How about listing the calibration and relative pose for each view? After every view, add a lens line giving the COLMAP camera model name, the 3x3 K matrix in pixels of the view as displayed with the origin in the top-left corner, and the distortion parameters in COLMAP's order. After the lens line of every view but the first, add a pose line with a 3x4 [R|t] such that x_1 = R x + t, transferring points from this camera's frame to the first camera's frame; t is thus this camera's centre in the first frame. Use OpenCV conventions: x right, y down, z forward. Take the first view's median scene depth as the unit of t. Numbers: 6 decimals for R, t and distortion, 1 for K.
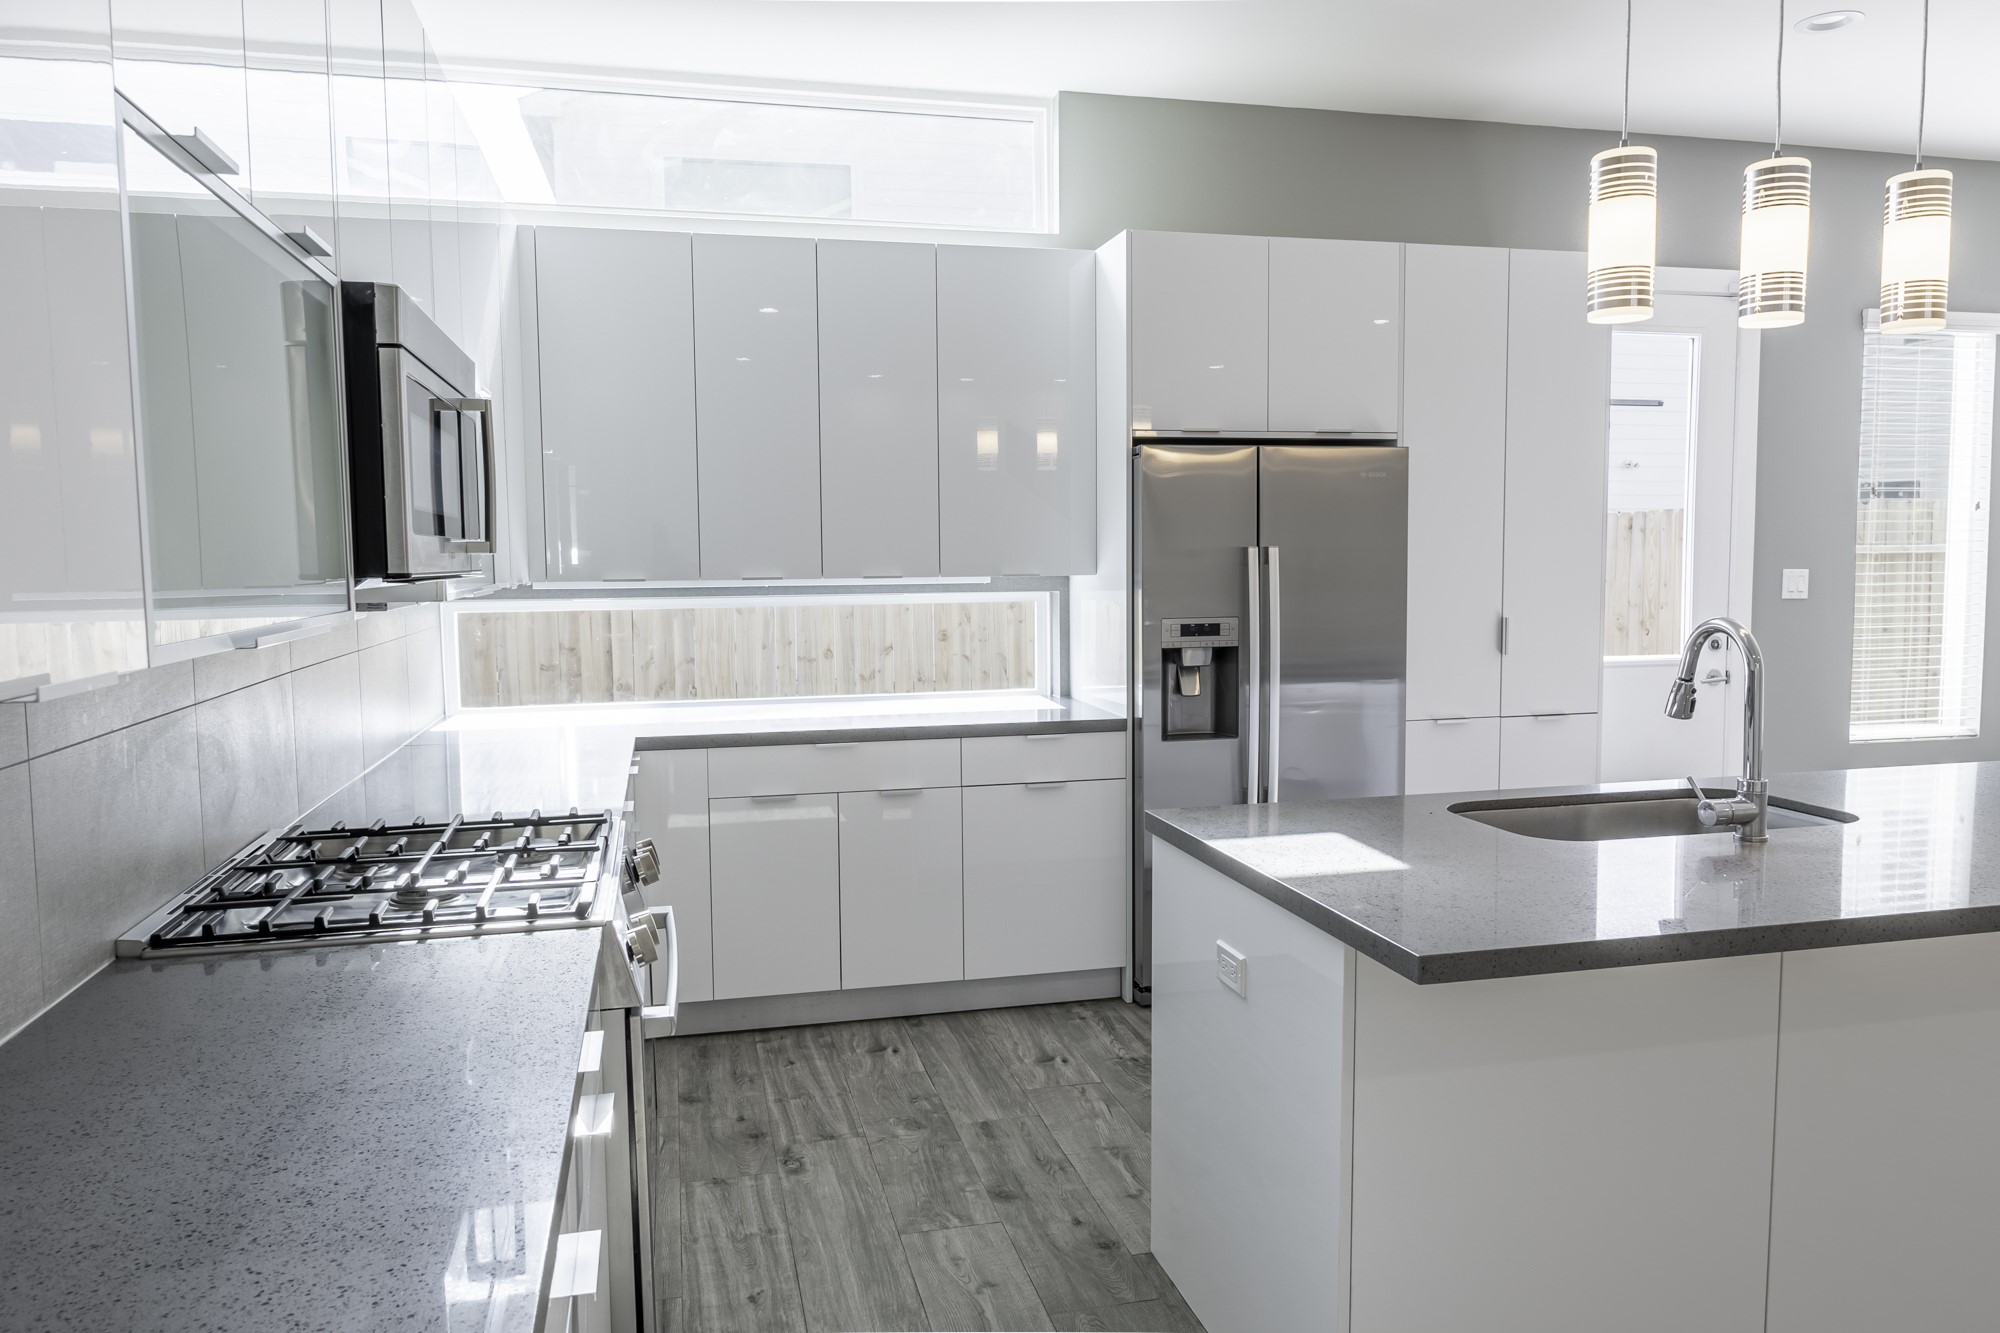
lens RADIAL K [[1365.1, 0, 1000.0], [0, 1365.1, 666.5], [0, 0, 1]] dist [-0.006289, -0.002778]
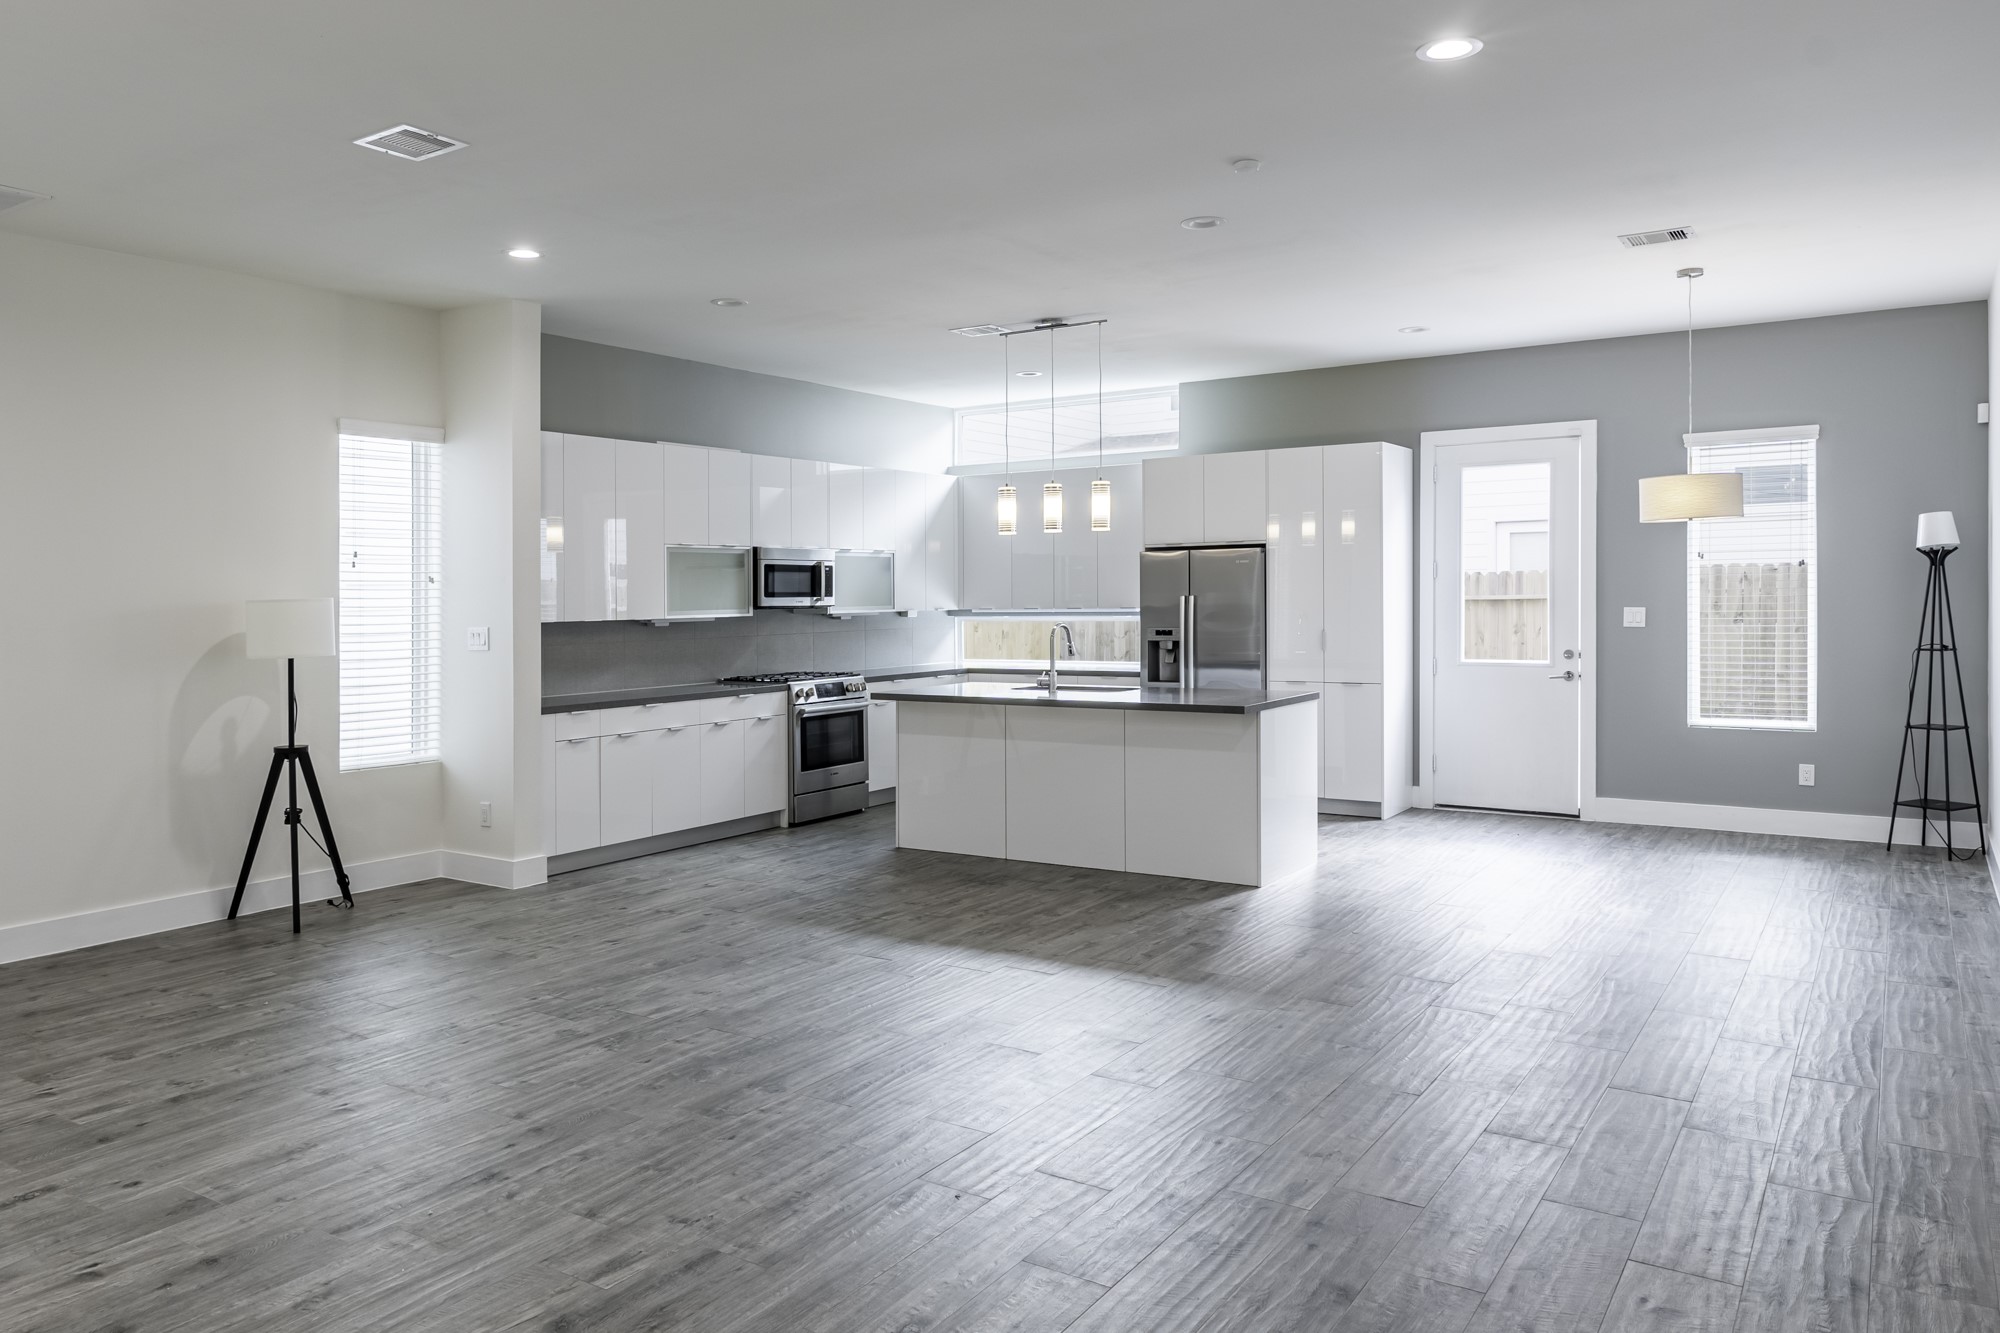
lens RADIAL K [[1394.4, 0, 997.5], [0, 1394.4, 628.6], [0, 0, 1]] dist [0.008428, 0.001925]
pose [[0.692868, 0.018340, -0.720831, 1.601821], [-0.053356, 0.998240, -0.025889, 0.040209], [0.719088, 0.056398, 0.692627, -0.780037]]
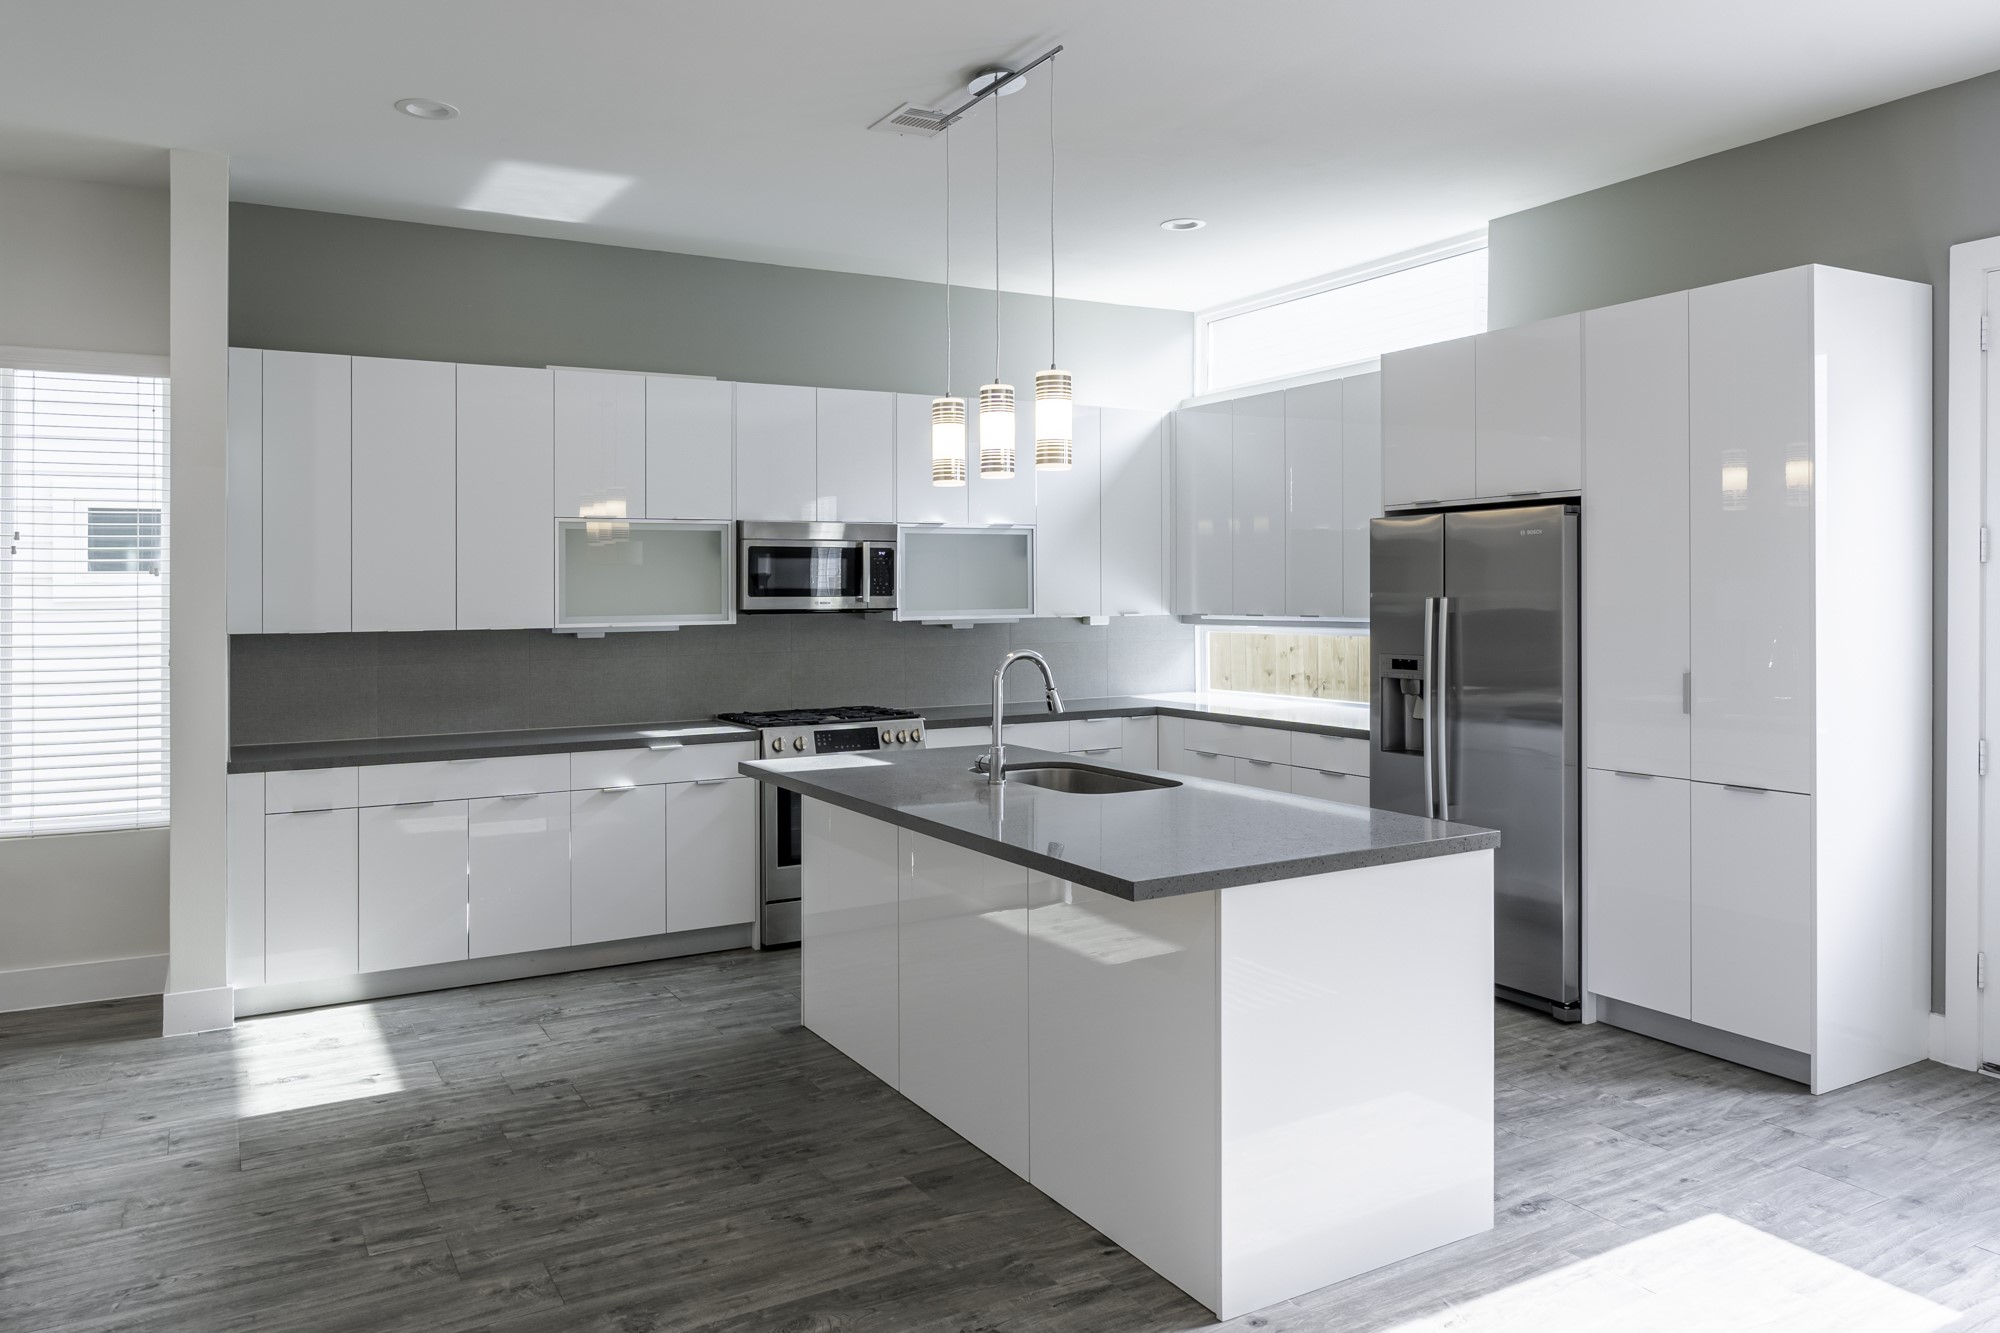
lens RADIAL K [[1392.9, 0, 999.5], [0, 1392.9, 599.7], [0, 0, 1]] dist [-0.008750, 0.002237]
pose [[0.281853, 0.012276, -0.959379, 1.242774], [-0.073586, 0.997250, -0.008858, -0.046802], [0.956632, 0.073094, 0.281981, 0.290456]]
